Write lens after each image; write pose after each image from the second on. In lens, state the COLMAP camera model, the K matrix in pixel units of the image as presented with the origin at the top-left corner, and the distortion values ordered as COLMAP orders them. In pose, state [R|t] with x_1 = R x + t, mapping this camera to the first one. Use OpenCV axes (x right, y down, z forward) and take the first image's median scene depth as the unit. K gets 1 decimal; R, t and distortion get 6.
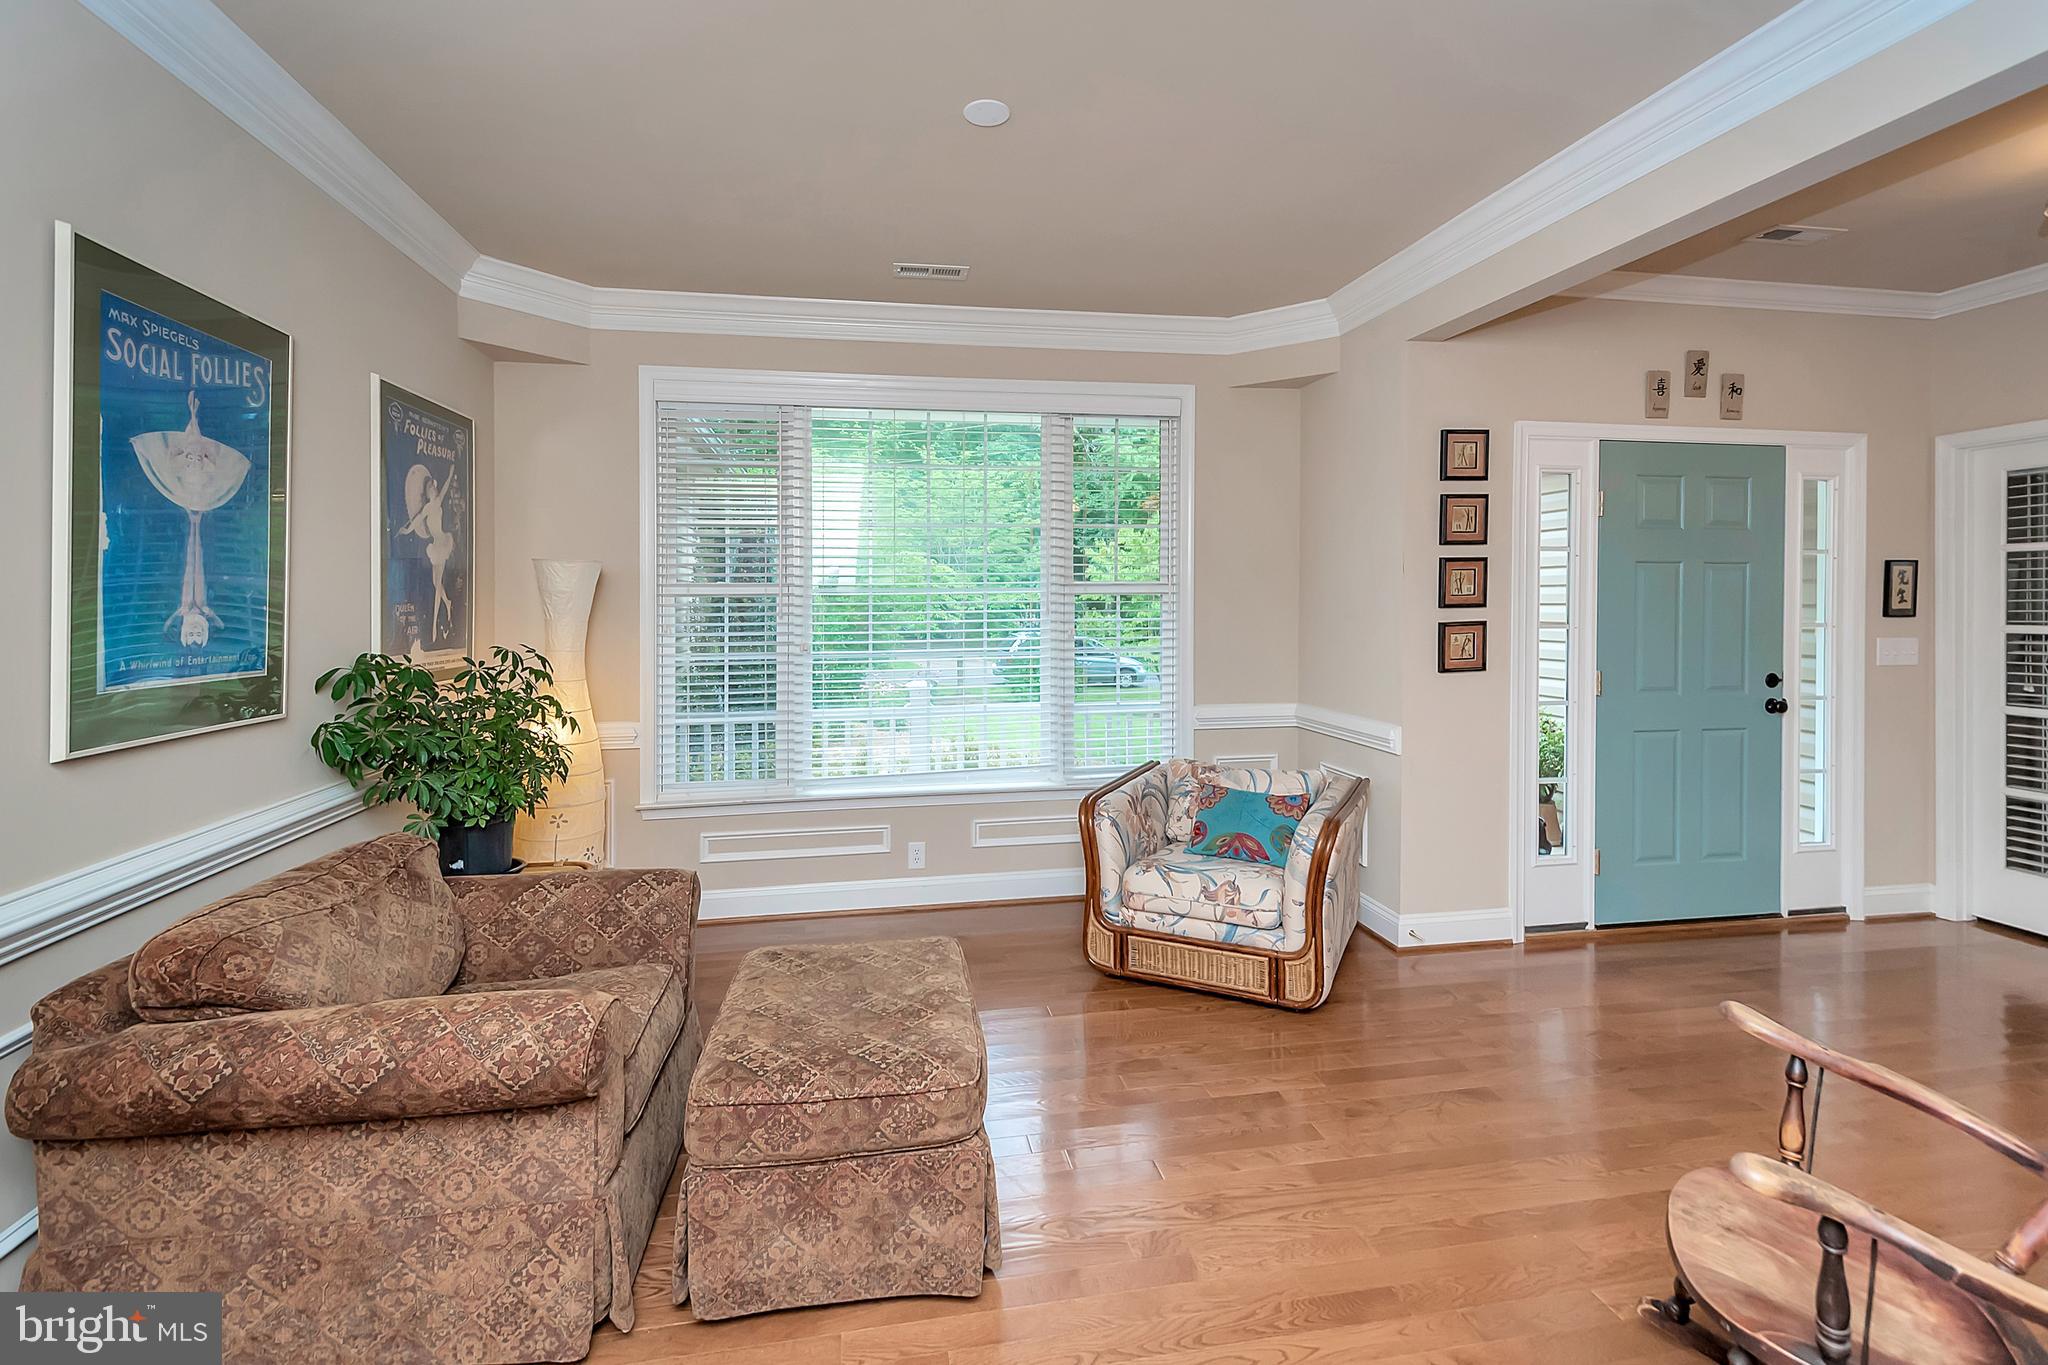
lens RADIAL K [[932.6, 0, 1022.5], [0, 932.6, 608.7], [0, 0, 1]] dist [0.010567, -0.003777]
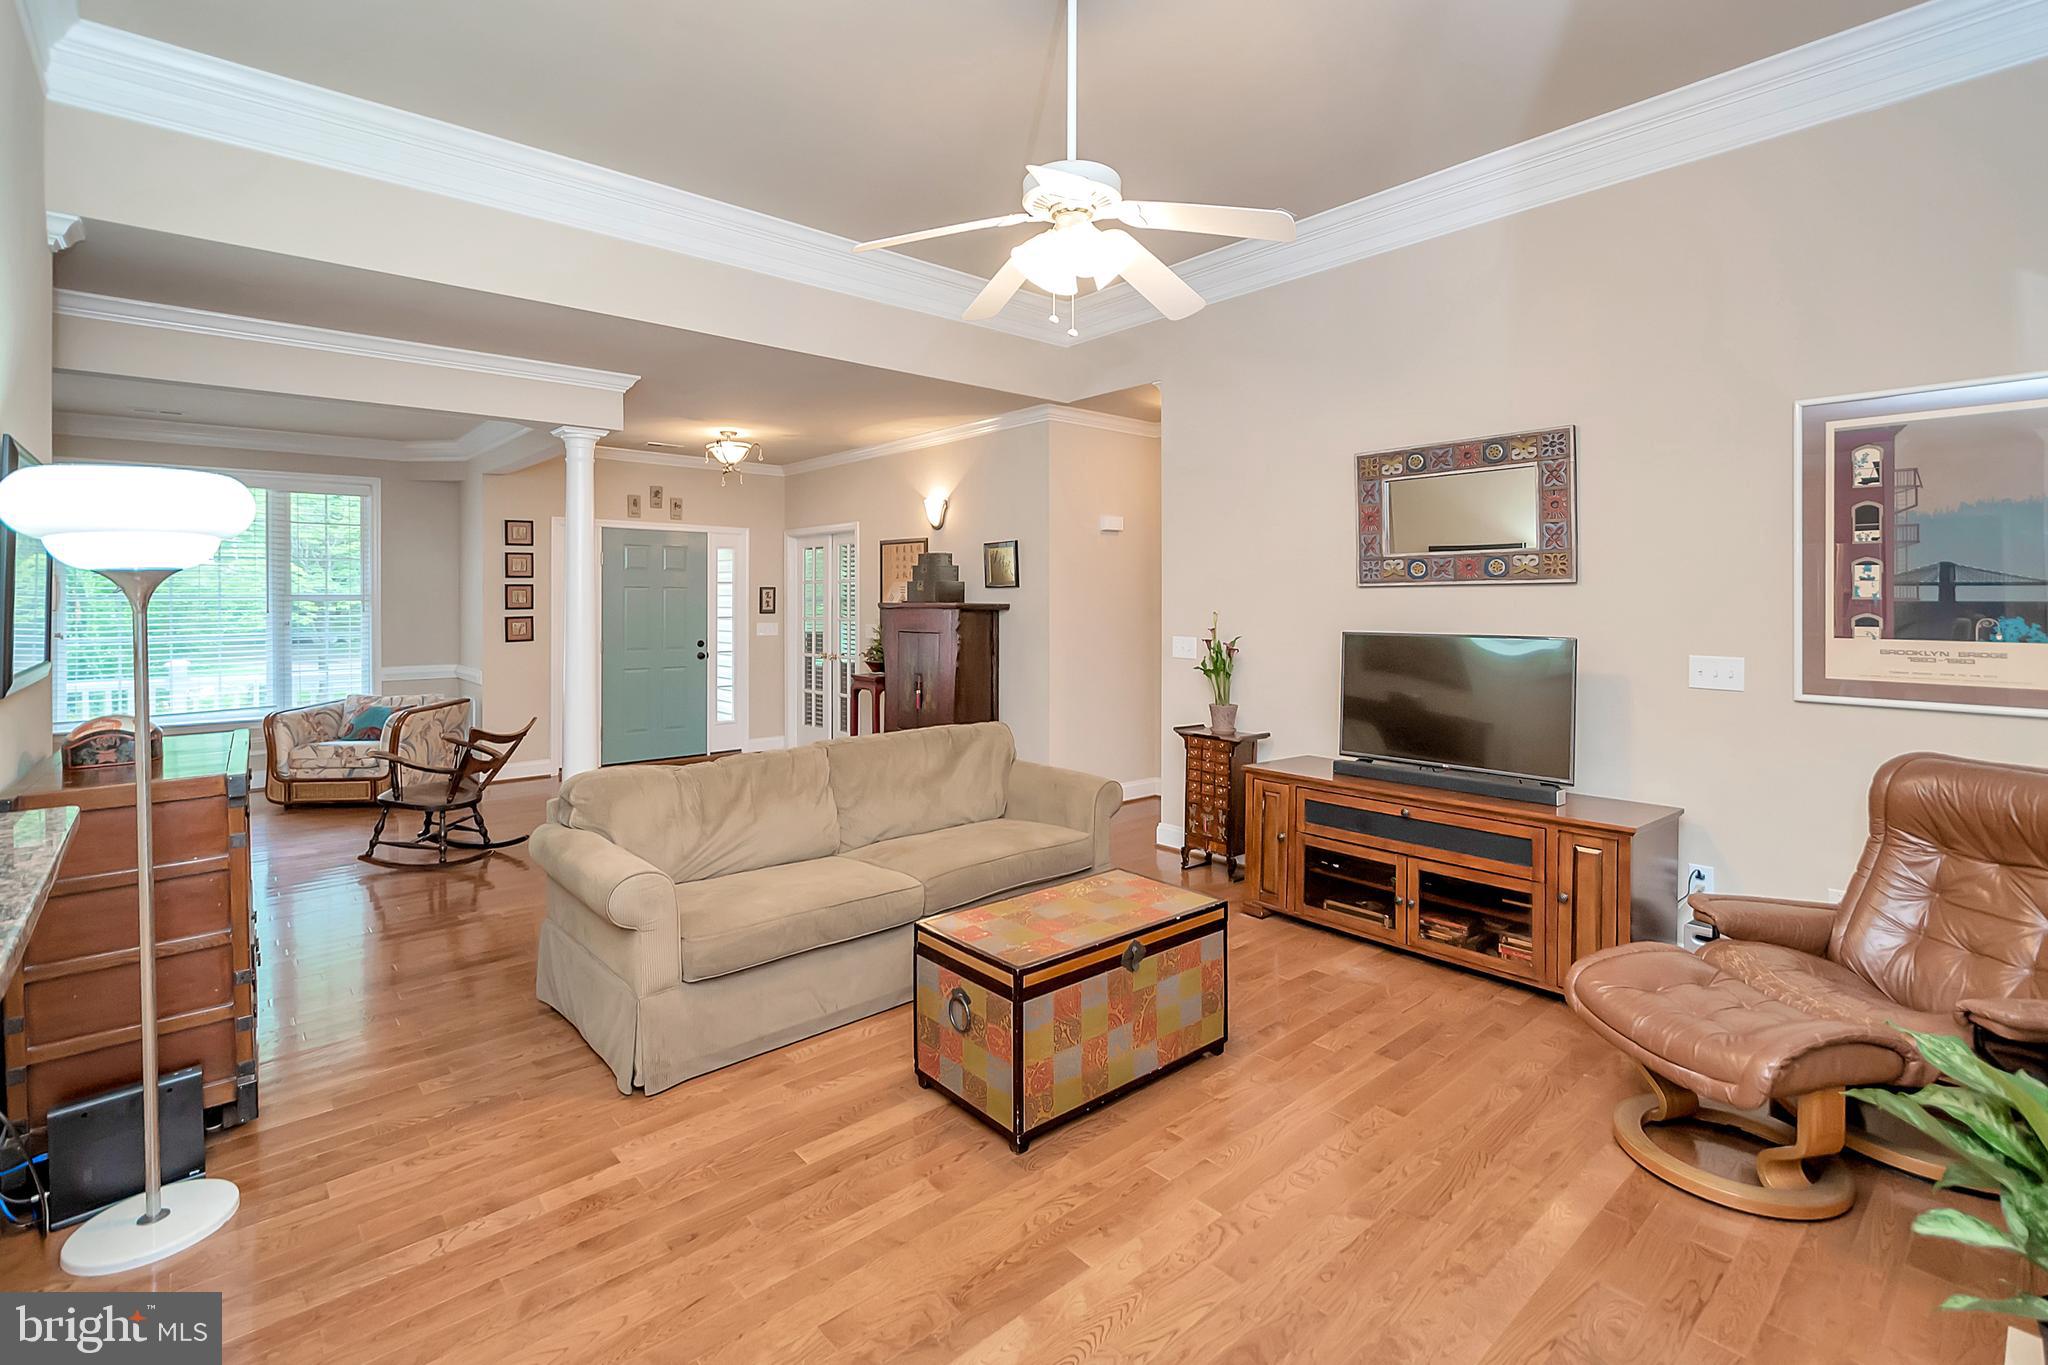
lens RADIAL K [[932.6, 0, 1013.5], [0, 932.6, 601.6], [0, 0, 1]] dist [0.010567, -0.003777]
pose [[0.862897, 0.001984, 0.505376, 0.372414], [0.001356, 0.999980, -0.006241, -0.004034], [-0.505378, 0.006071, 0.862877, -1.248741]]
